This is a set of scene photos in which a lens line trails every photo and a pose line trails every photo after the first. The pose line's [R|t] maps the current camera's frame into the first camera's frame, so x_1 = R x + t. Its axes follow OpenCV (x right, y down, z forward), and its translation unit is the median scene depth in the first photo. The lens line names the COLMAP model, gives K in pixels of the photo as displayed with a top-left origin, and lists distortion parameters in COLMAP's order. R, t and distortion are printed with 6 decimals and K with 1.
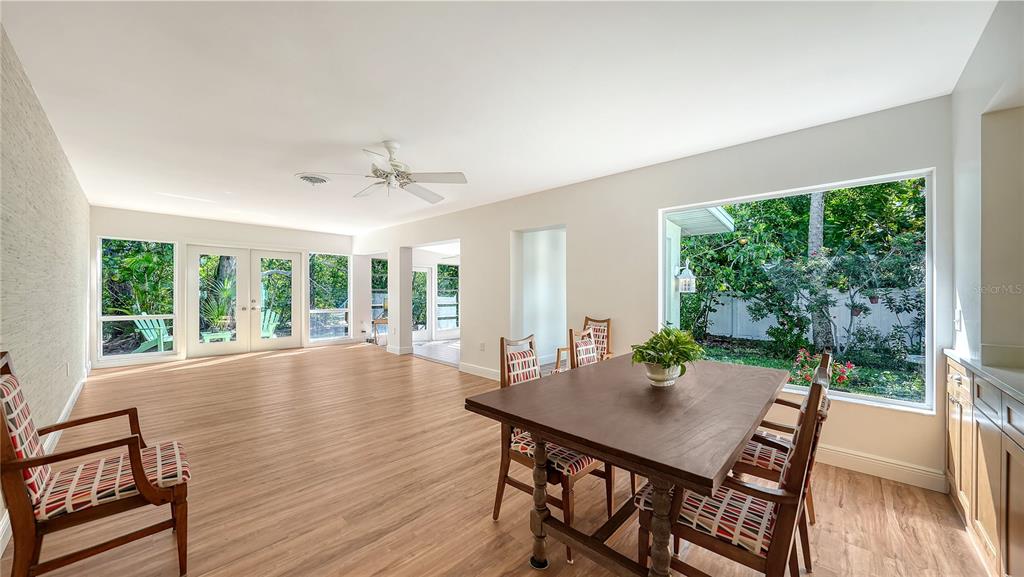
lens RADIAL K [[356.7, 0, 501.8], [0, 356.7, 292.5], [0, 0, 1]] dist [-0.000626, -0.000177]
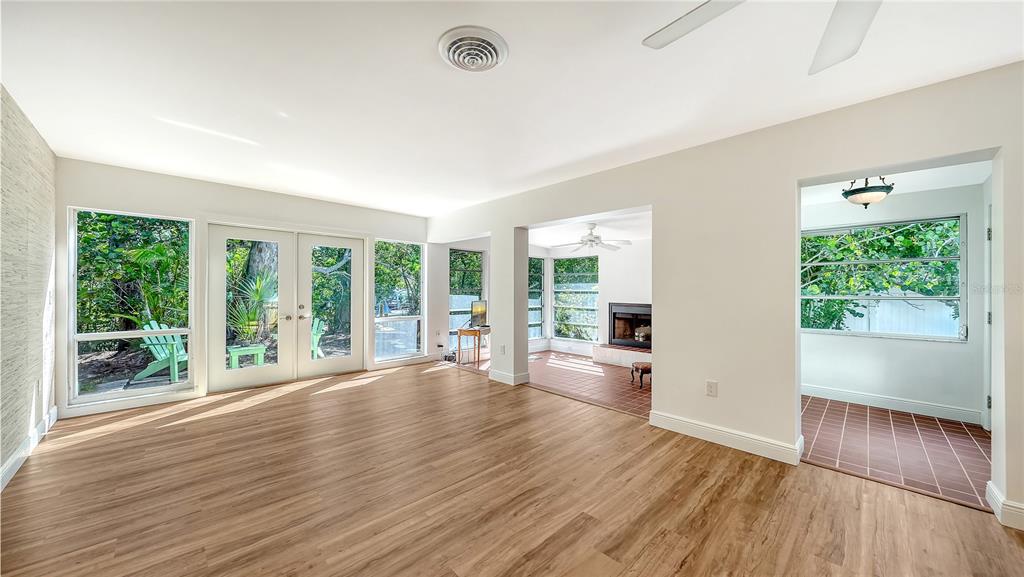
lens RADIAL K [[356.7, 0, 507.5], [0, 356.7, 293.0], [0, 0, 1]] dist [-0.000626, -0.000177]
pose [[0.999555, -0.003338, -0.029648, -0.235602], [0.003407, 0.999992, 0.002286, -0.002549], [0.029640, -0.002386, 0.999558, 0.271706]]
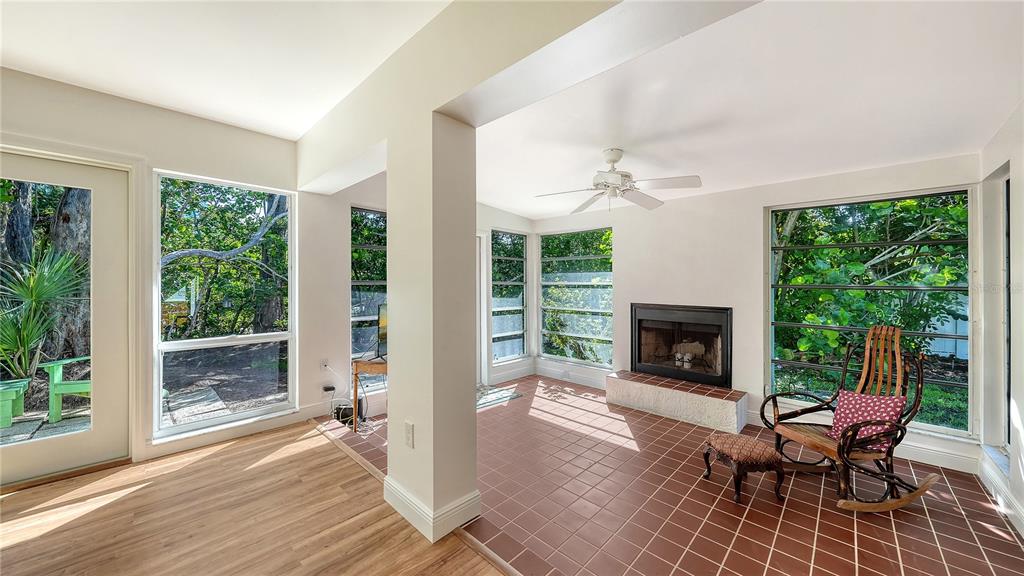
lens RADIAL K [[359.4, 0, 511.4], [0, 359.4, 282.6], [0, 0, 1]] dist [-0.002415, -0.000132]
pose [[0.999852, -0.005577, 0.016282, -0.199649], [0.005727, 0.999942, -0.009175, -0.003249], [-0.016230, 0.009267, 0.999825, 0.629633]]
